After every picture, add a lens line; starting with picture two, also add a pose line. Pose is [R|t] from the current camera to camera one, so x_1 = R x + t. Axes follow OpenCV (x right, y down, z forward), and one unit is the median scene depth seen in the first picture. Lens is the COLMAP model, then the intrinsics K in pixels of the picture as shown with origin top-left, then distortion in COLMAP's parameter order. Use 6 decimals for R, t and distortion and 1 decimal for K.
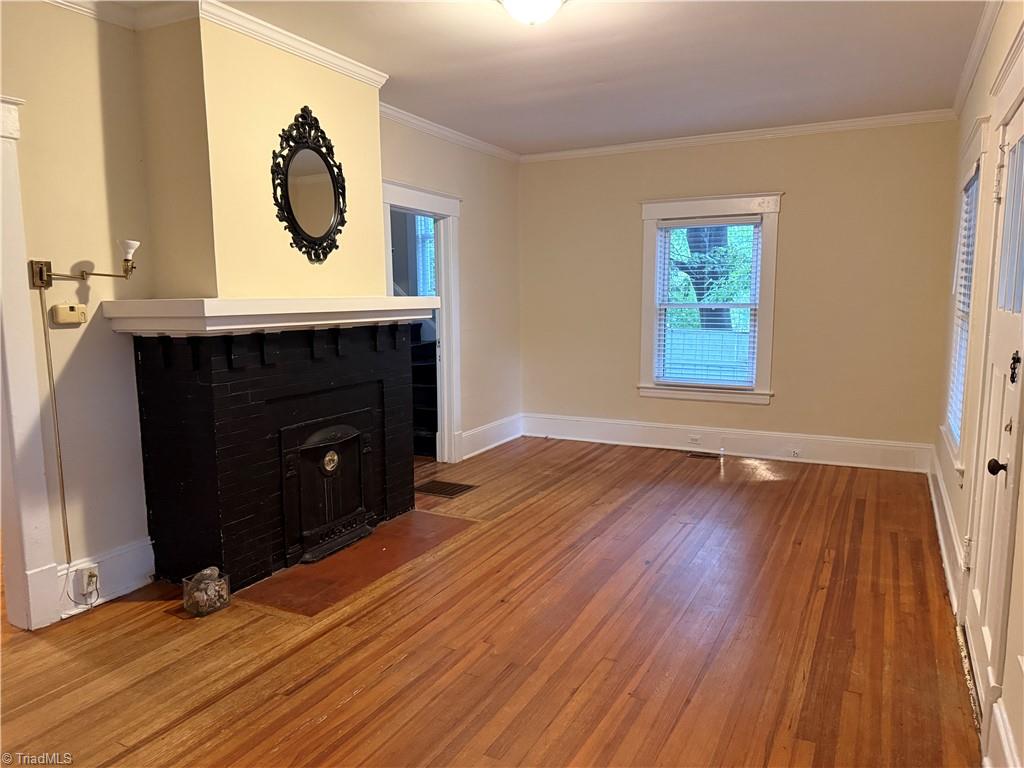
lens RADIAL K [[719.9, 0, 510.6], [0, 719.9, 387.4], [0, 0, 1]] dist [0.019877, -0.002974]
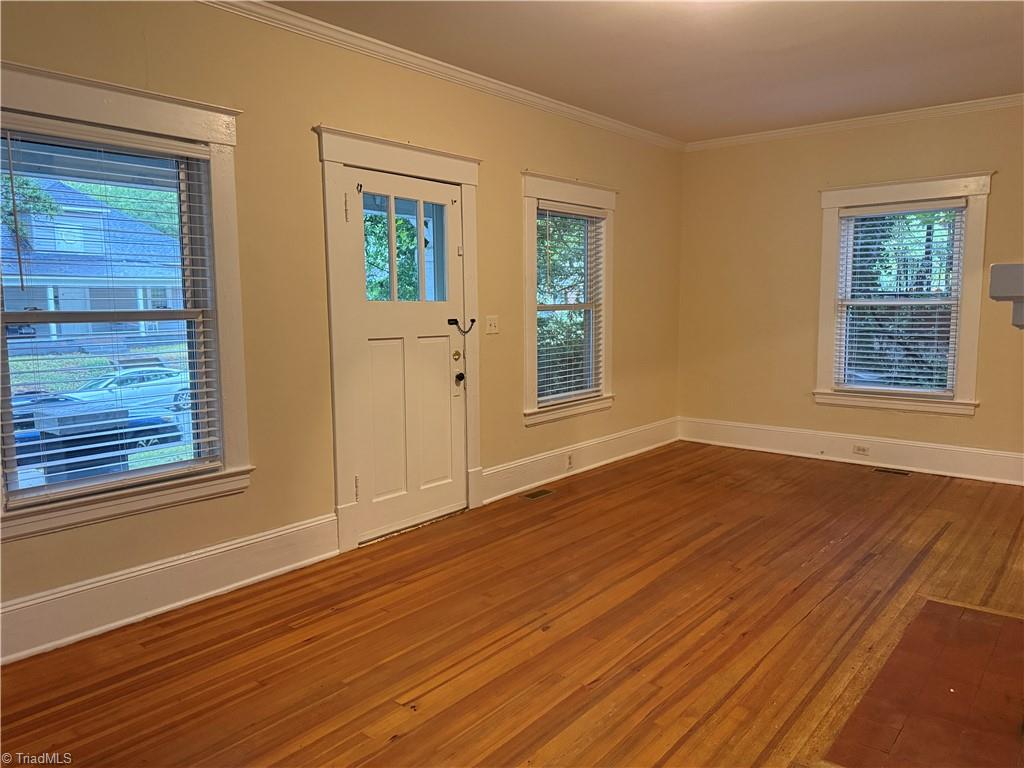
lens RADIAL K [[719.9, 0, 514.1], [0, 719.9, 381.4], [0, 0, 1]] dist [0.019877, -0.002974]
pose [[-0.976846, -0.008205, 0.213786, 0.063908], [0.043966, 0.970239, 0.238126, -0.213975], [-0.209378, 0.242012, -0.947413, 1.792106]]
